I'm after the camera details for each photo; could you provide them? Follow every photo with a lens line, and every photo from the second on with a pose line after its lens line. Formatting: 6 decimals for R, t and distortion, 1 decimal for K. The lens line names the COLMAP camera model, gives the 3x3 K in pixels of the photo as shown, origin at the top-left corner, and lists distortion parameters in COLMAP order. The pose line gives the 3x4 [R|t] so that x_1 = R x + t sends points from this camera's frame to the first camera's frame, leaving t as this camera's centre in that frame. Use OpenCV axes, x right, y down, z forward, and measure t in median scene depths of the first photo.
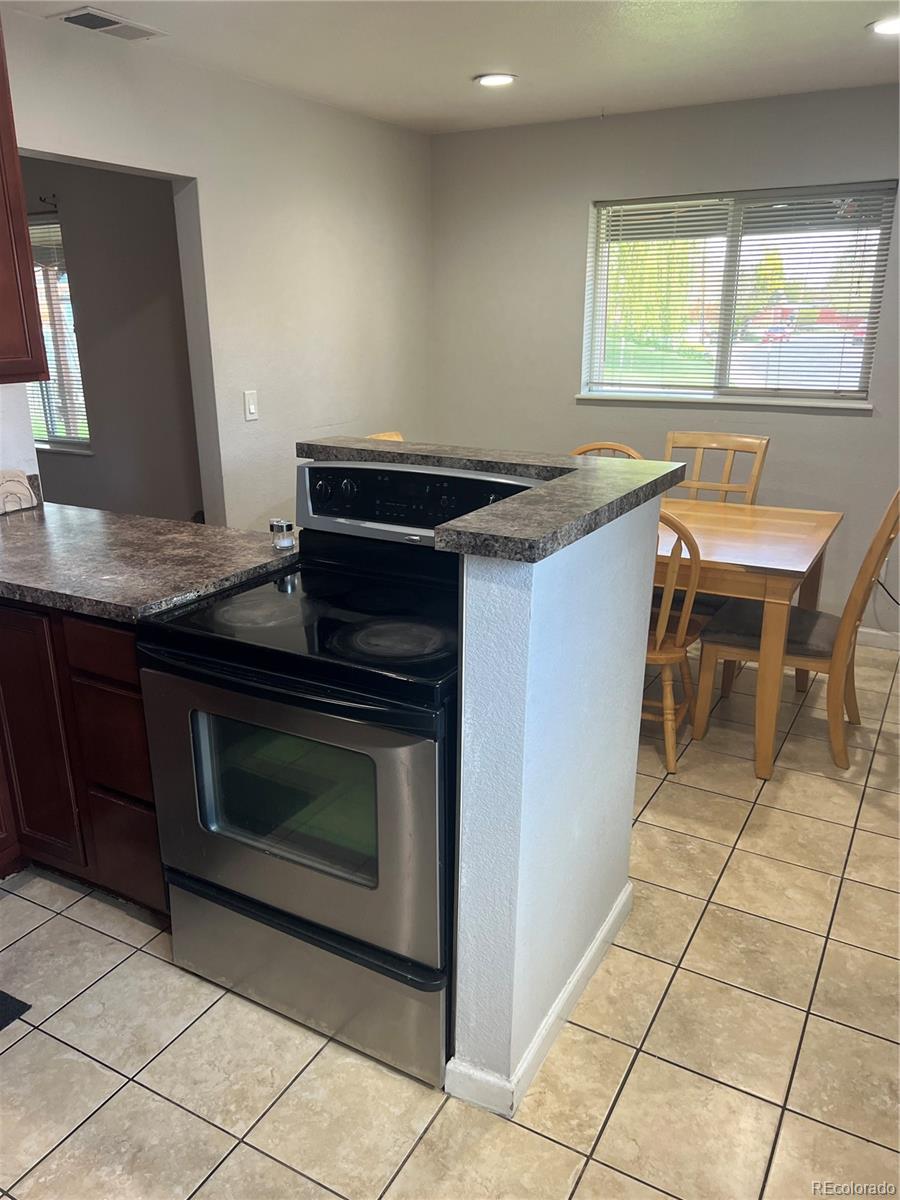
lens RADIAL K [[903.9, 0, 449.0], [0, 903.9, 601.3], [0, 0, 1]] dist [-0.002348, -0.003656]
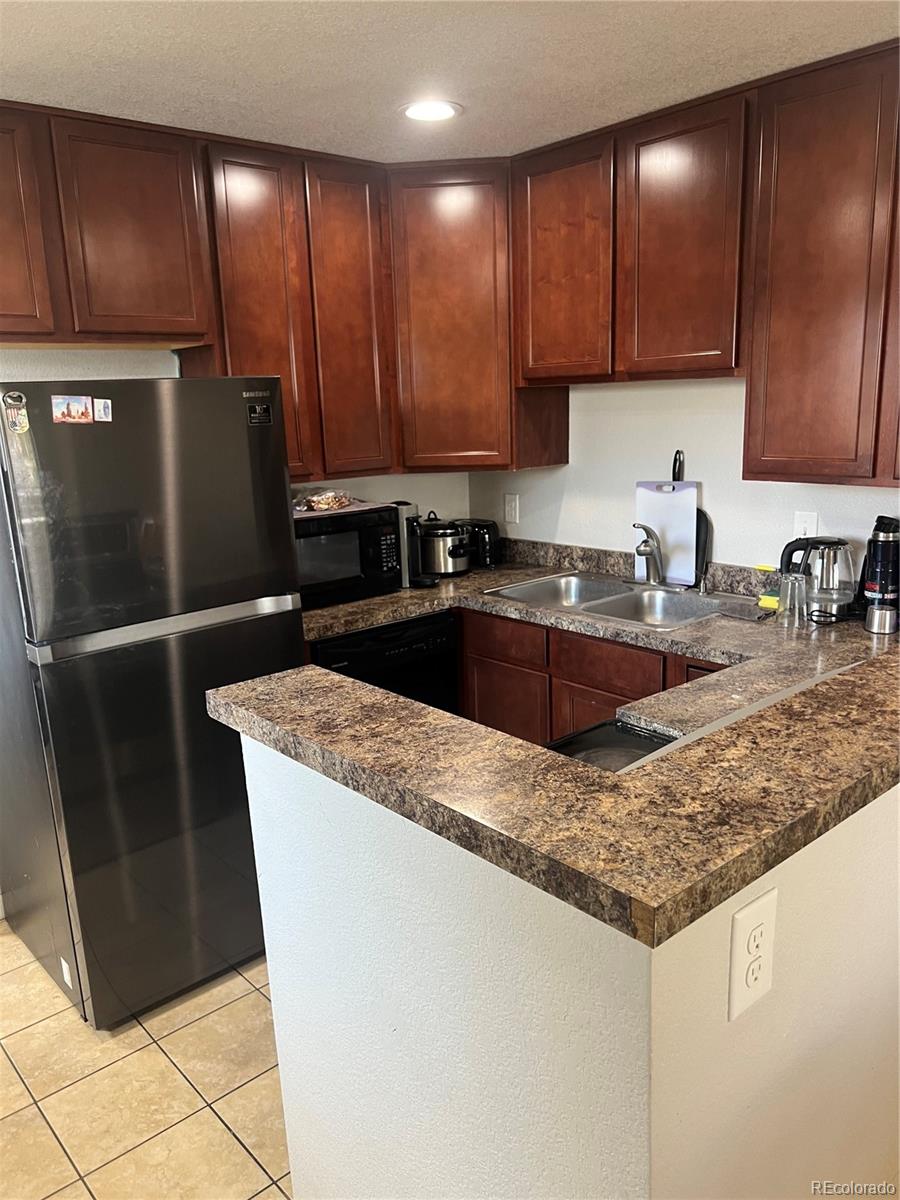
lens RADIAL K [[903.9, 0, 450.1], [0, 903.9, 603.5], [0, 0, 1]] dist [-0.002348, -0.003656]
pose [[-0.323851, 0.221712, -0.919763, 0.758826], [-0.261331, 0.913371, 0.312186, -0.451857], [0.909300, 0.341464, -0.237856, 1.270769]]
